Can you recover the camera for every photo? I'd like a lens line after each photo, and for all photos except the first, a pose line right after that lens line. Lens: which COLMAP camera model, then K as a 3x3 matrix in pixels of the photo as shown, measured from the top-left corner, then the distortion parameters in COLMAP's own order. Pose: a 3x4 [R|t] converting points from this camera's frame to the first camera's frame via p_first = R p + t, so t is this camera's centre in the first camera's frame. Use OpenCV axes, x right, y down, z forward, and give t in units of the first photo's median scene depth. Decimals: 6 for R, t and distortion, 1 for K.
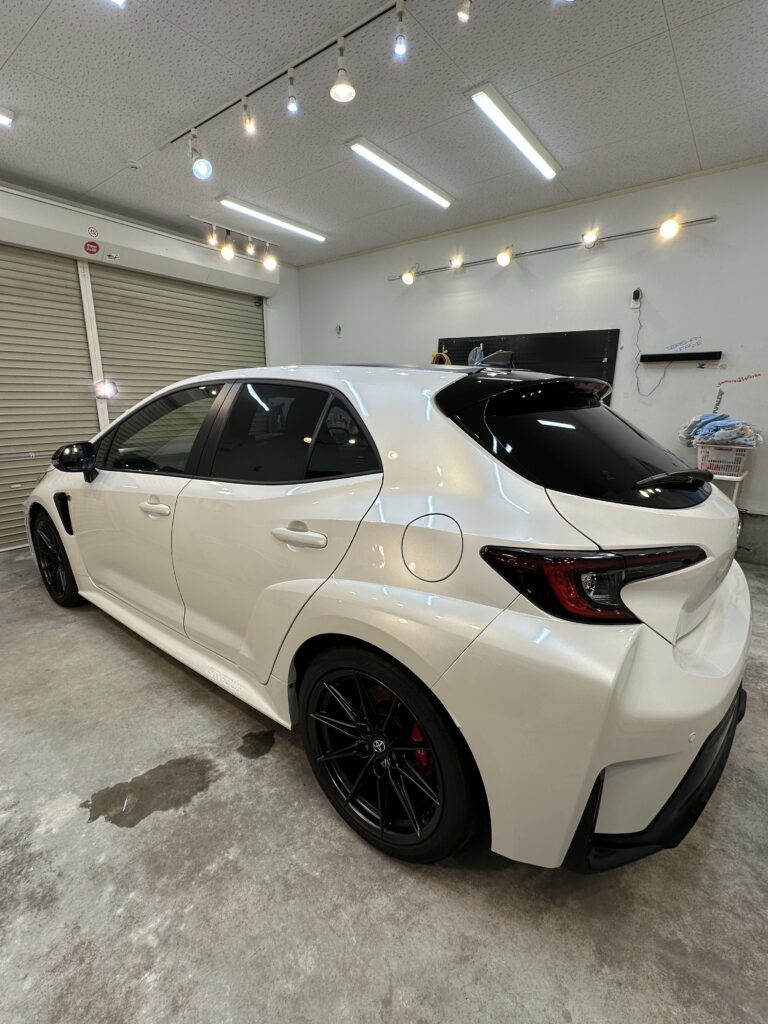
lens RADIAL K [[468.7, 0, 384.0], [0, 468.7, 512.0], [0, 0, 1]] dist [-0.003460, -0.000545]
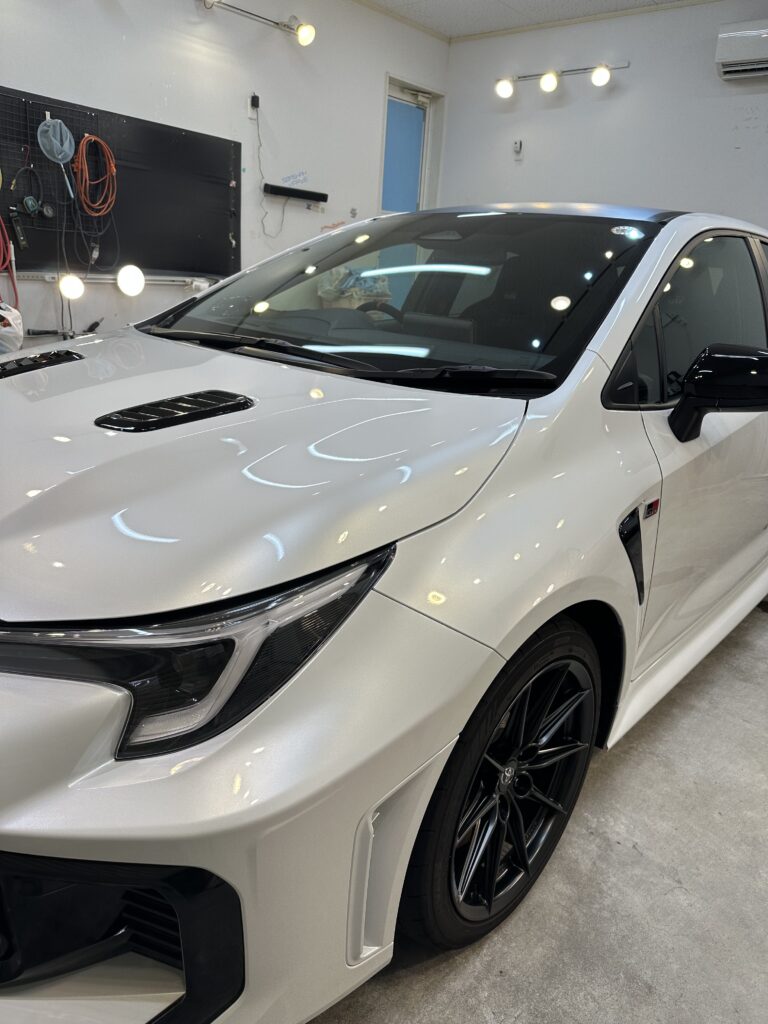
lens RADIAL K [[728.2, 0, 384.0], [0, 728.2, 512.0], [0, 0, 1]] dist [0.003471, -0.007535]
pose [[0.055761, -0.323688, 0.944519, -1.359422], [0.172911, 0.934828, 0.310159, -0.271822], [-0.983358, 0.146023, 0.108096, 1.258297]]
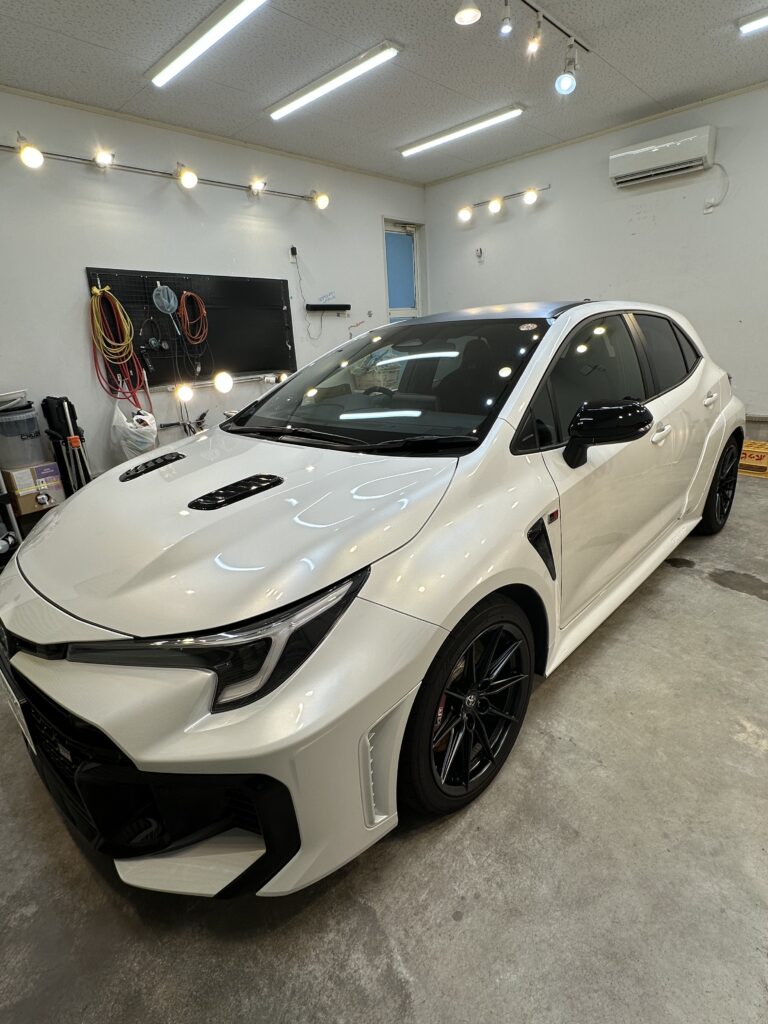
lens RADIAL K [[518.9, 0, 385.9], [0, 518.9, 506.6], [0, 0, 1]] dist [-0.001079, 0.000660]
pose [[0.093682, -0.323840, 0.941462, -1.408230], [0.292537, 0.912833, 0.284882, -0.309984], [-0.951654, 0.248724, 0.180252, 1.180197]]
